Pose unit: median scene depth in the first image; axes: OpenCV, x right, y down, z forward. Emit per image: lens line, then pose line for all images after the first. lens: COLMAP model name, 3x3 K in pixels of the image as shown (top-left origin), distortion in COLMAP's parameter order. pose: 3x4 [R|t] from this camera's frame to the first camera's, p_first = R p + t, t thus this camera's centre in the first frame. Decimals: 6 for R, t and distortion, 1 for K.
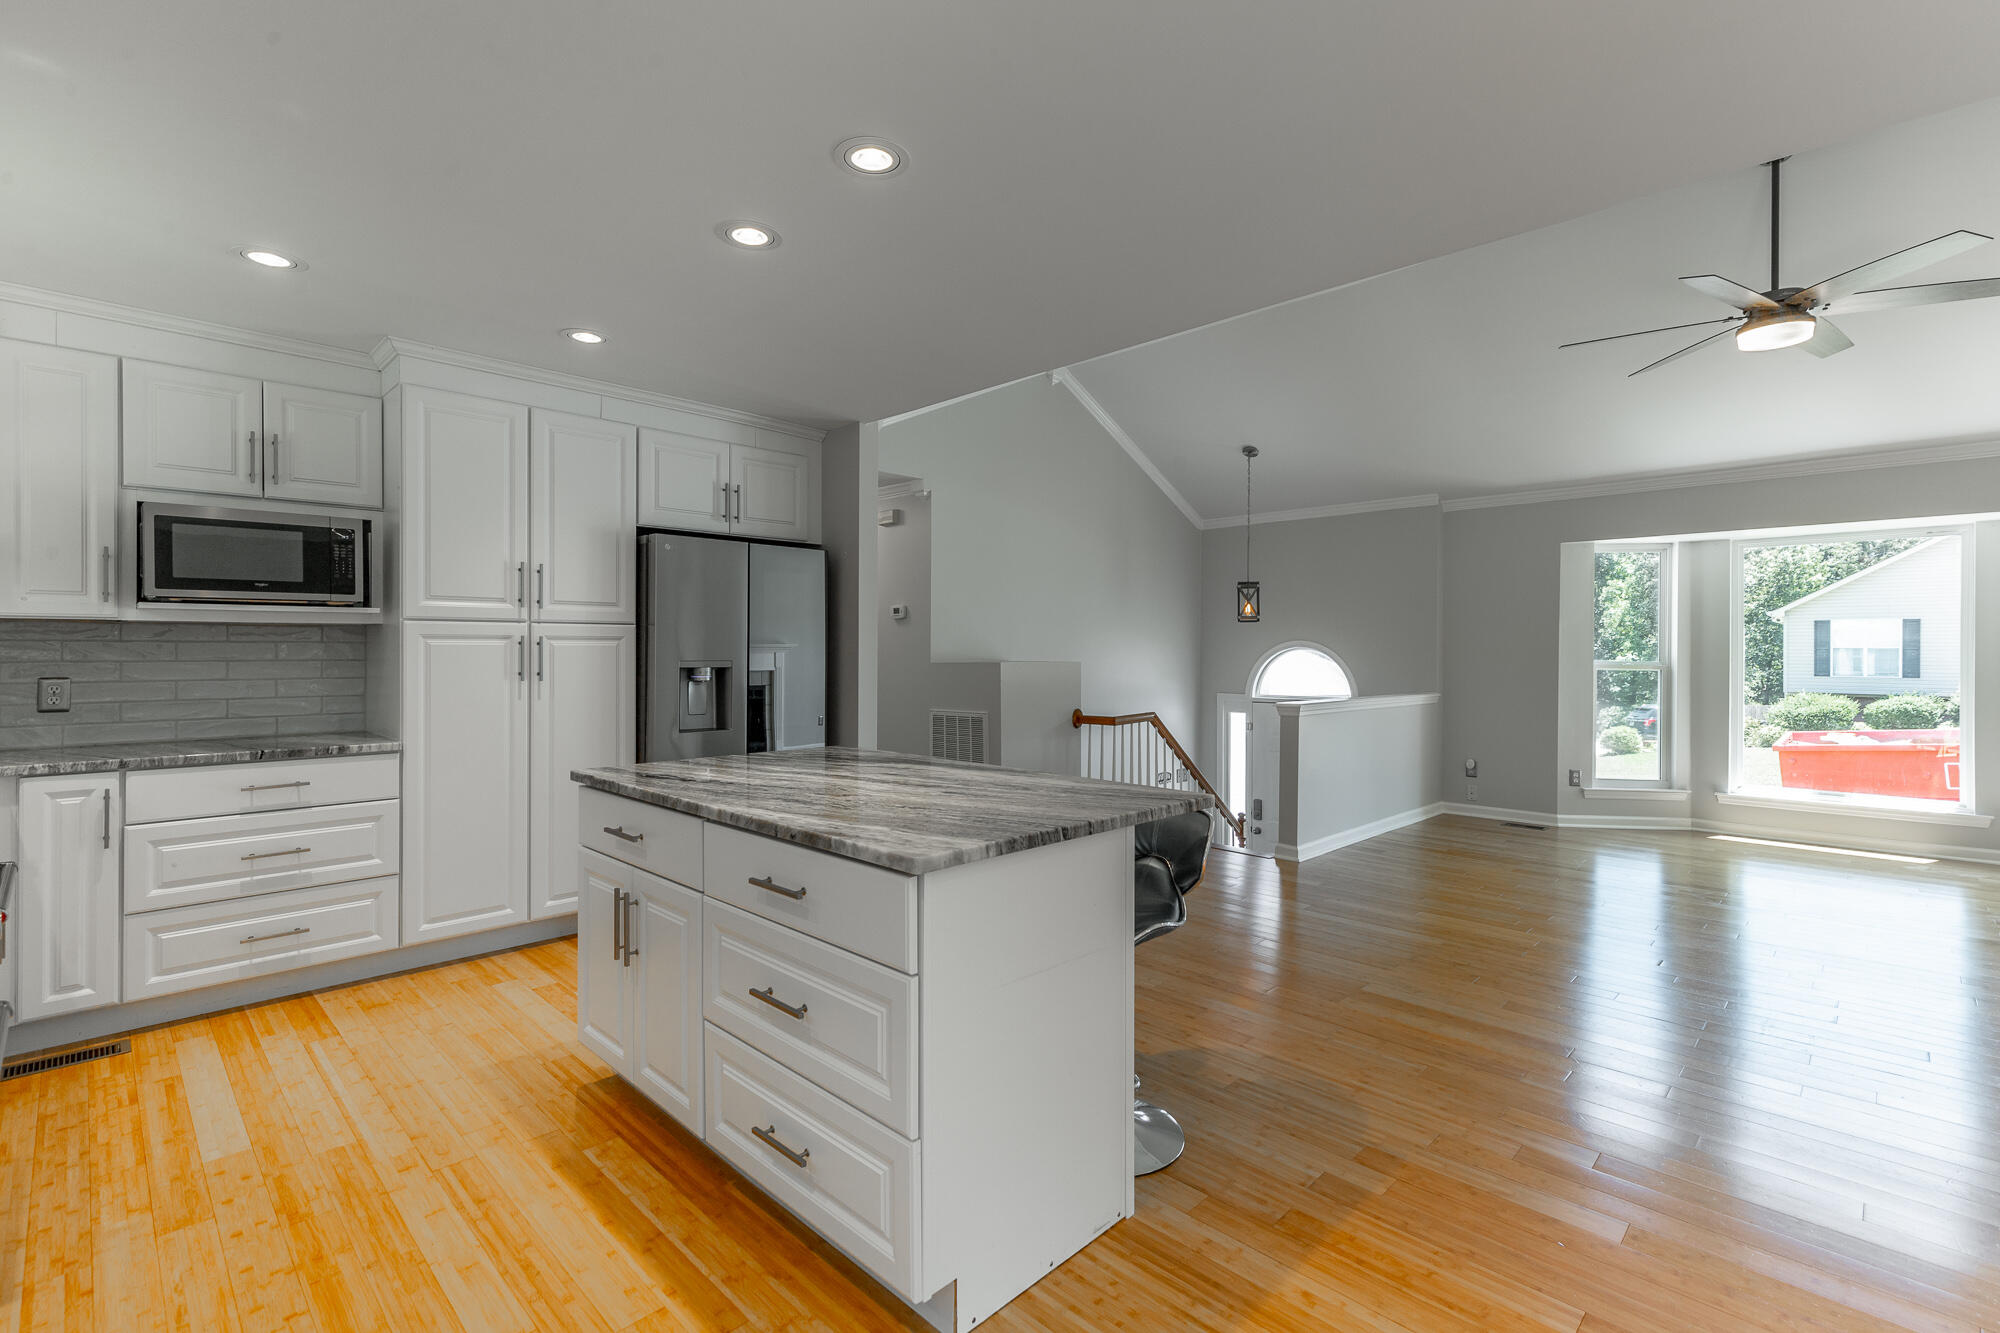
lens RADIAL K [[912.4, 0, 993.0], [0, 912.4, 647.3], [0, 0, 1]] dist [0.008267, -0.000900]
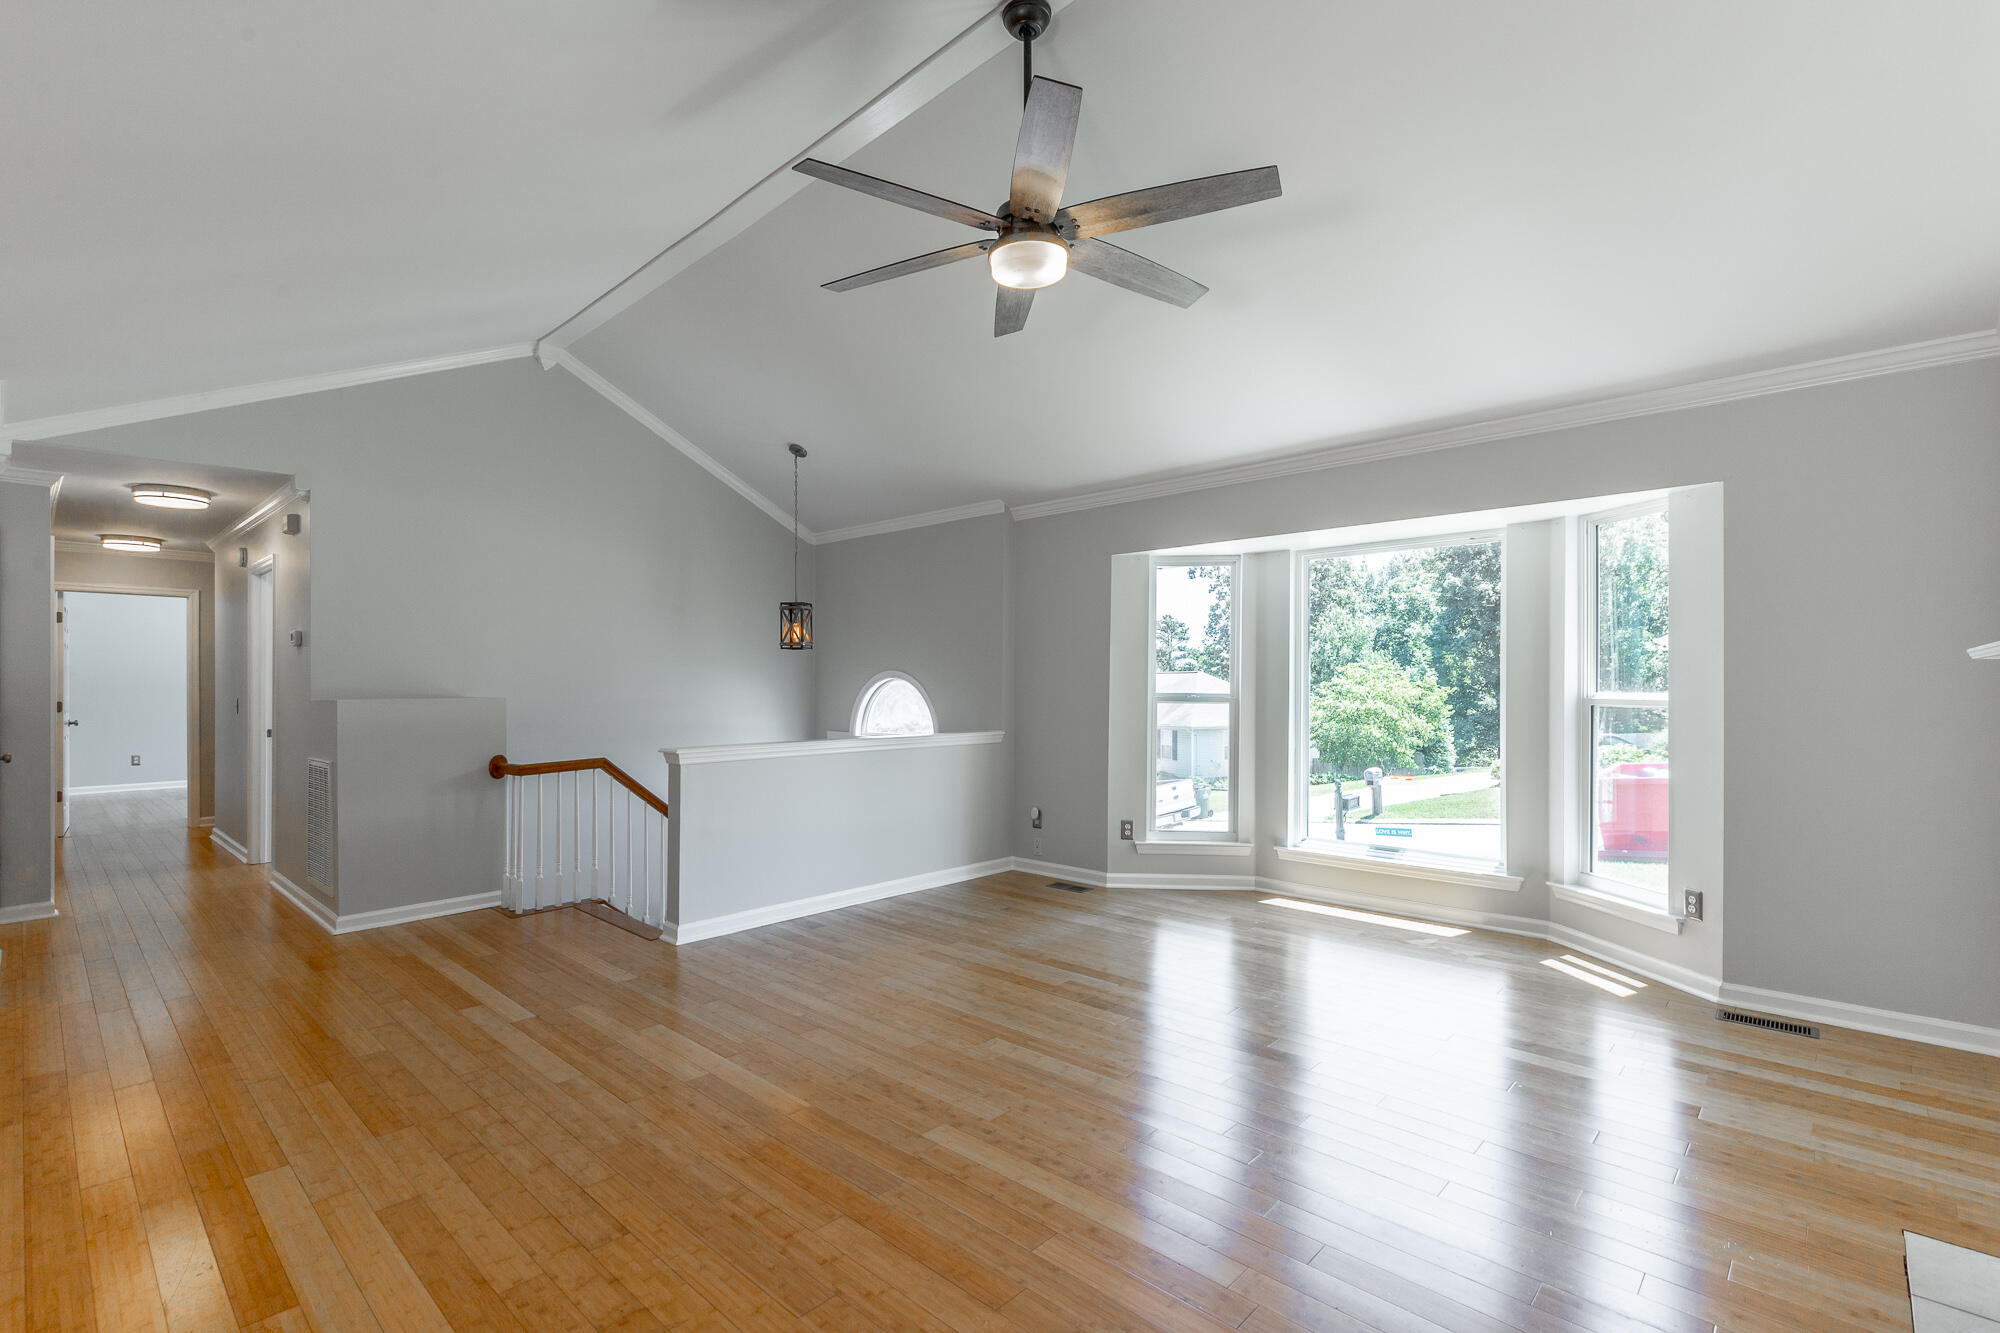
lens RADIAL K [[912.4, 0, 986.7], [0, 912.4, 684.9], [0, 0, 1]] dist [0.008267, -0.000900]
pose [[0.999700, -0.006244, 0.023698, 0.780275], [0.006080, 0.999957, 0.007016, 0.001007], [-0.023741, -0.006870, 0.999695, 0.246354]]
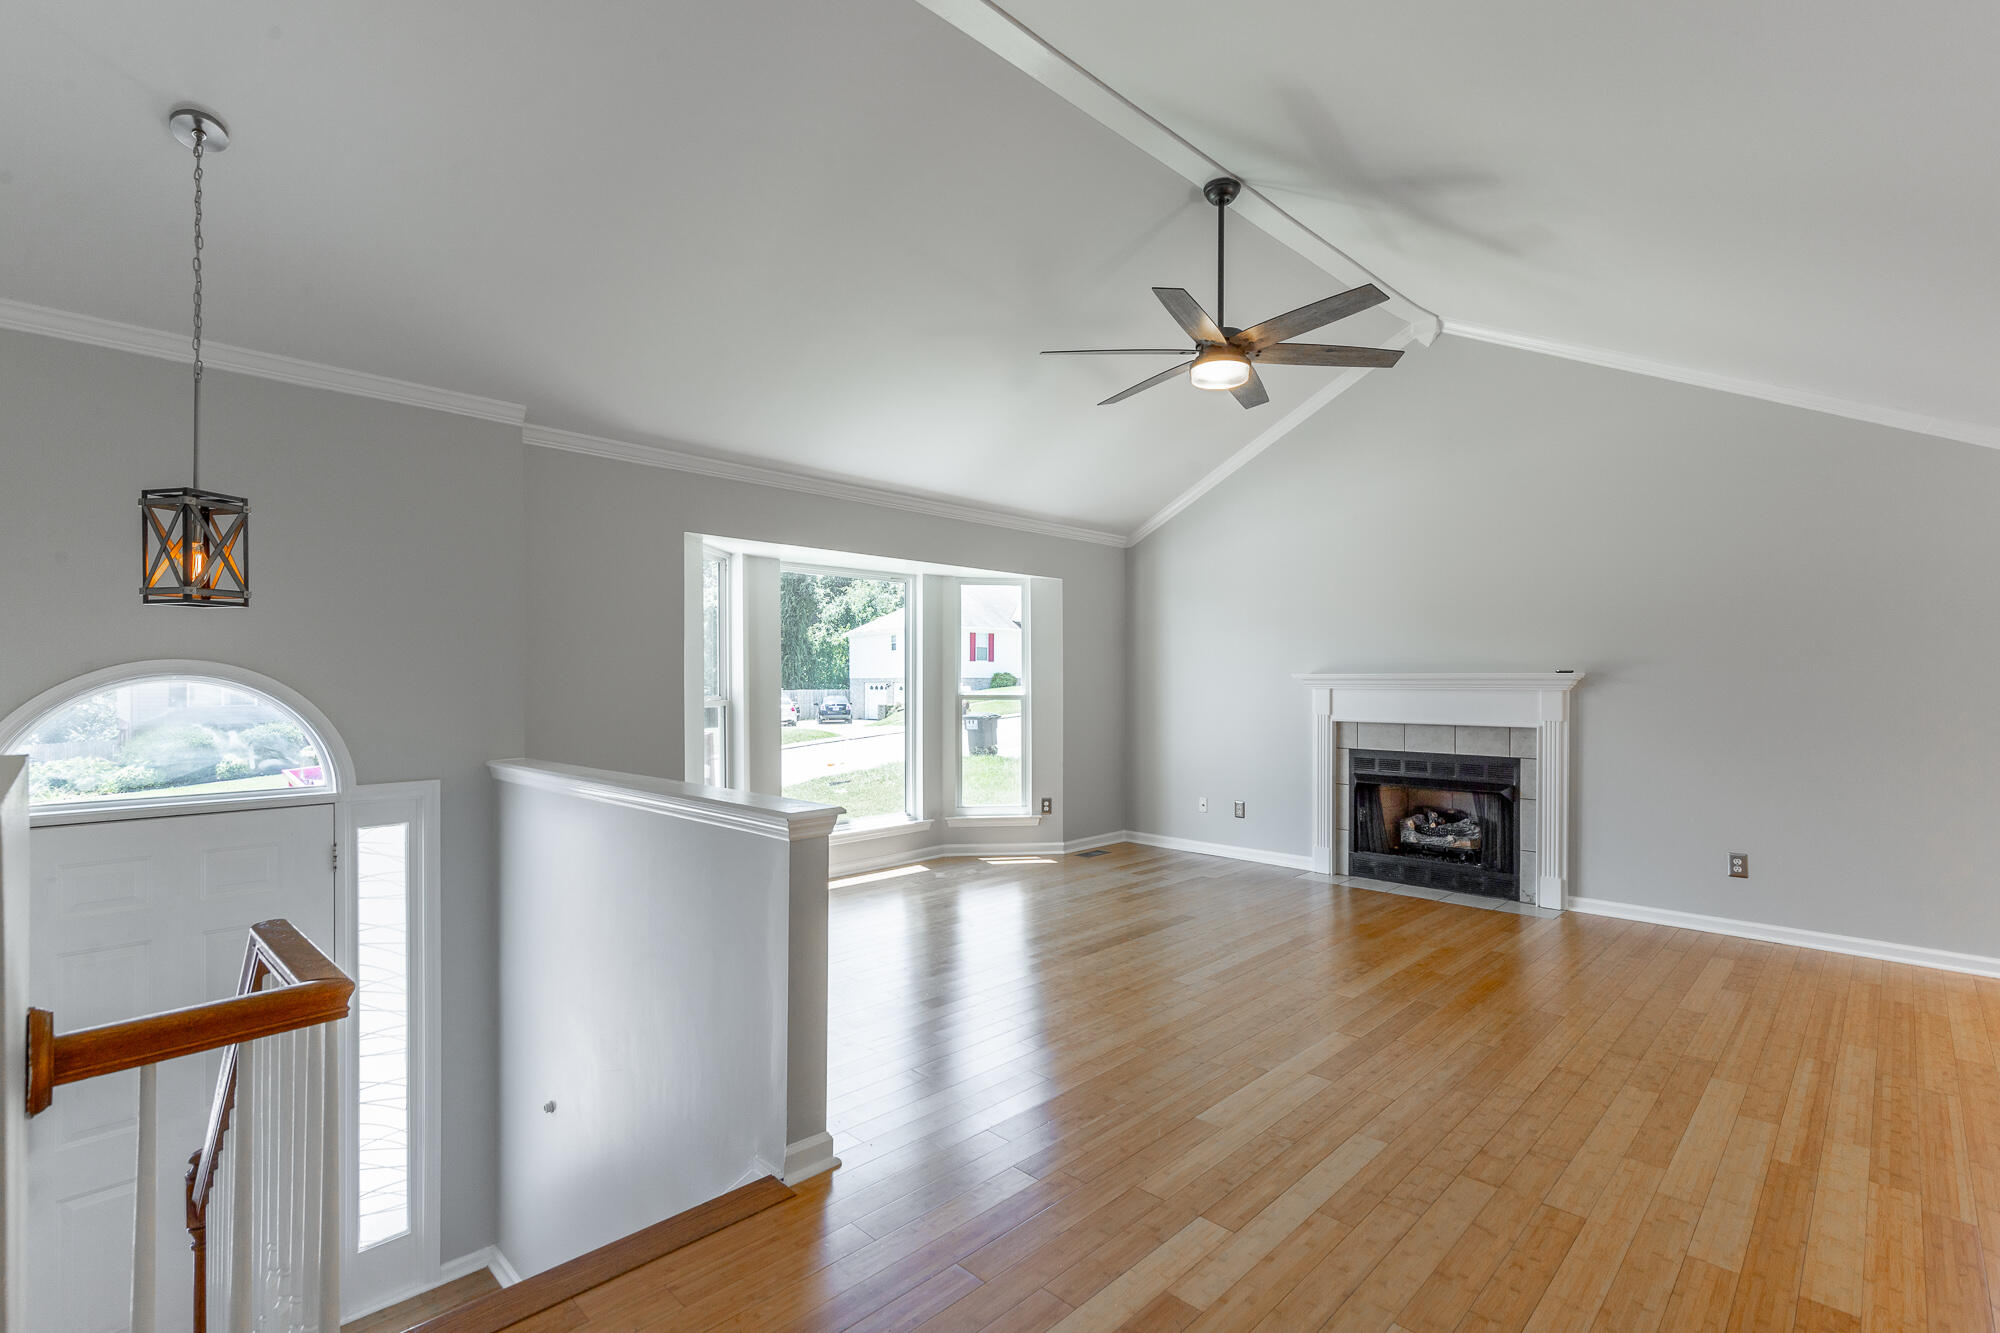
lens RADIAL K [[912.4, 0, 1015.4], [0, 912.4, 676.3], [0, 0, 1]] dist [0.008267, -0.000900]
pose [[-0.015079, 0.001436, 0.999885, -0.148140], [-0.005791, 0.999982, -0.001523, -0.002865], [-0.999870, -0.005813, -0.015070, 1.215877]]
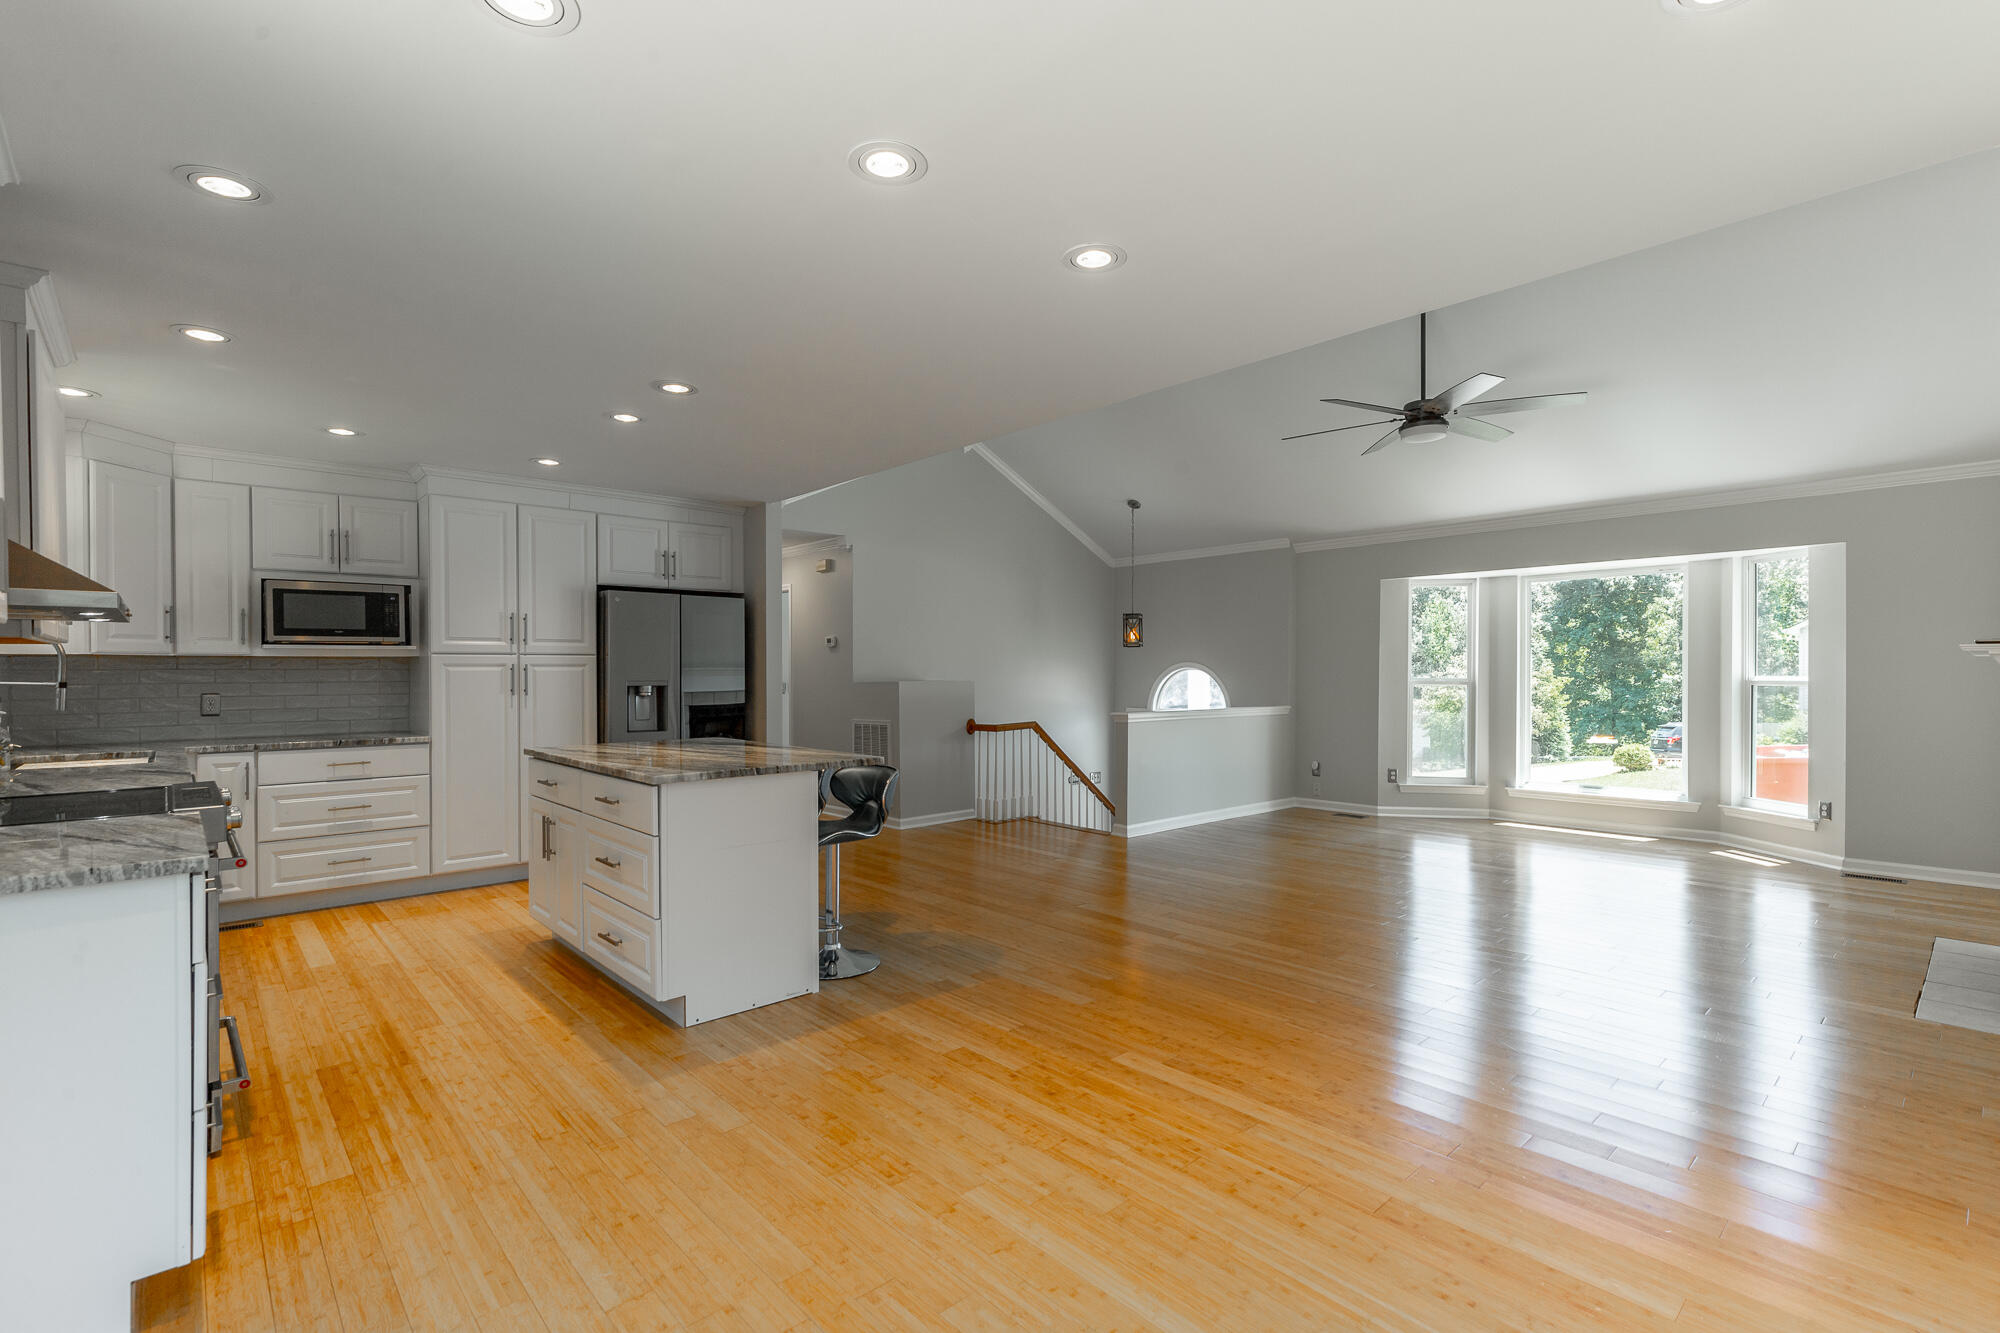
lens RADIAL K [[912.4, 0, 992.4], [0, 912.4, 672.6], [0, 0, 1]] dist [0.008267, -0.000900]
pose [[0.998434, -0.006264, -0.055585, 0.289335], [0.006453, 0.999974, 0.003224, 0.001040], [0.055563, -0.003578, 0.998449, -0.359195]]
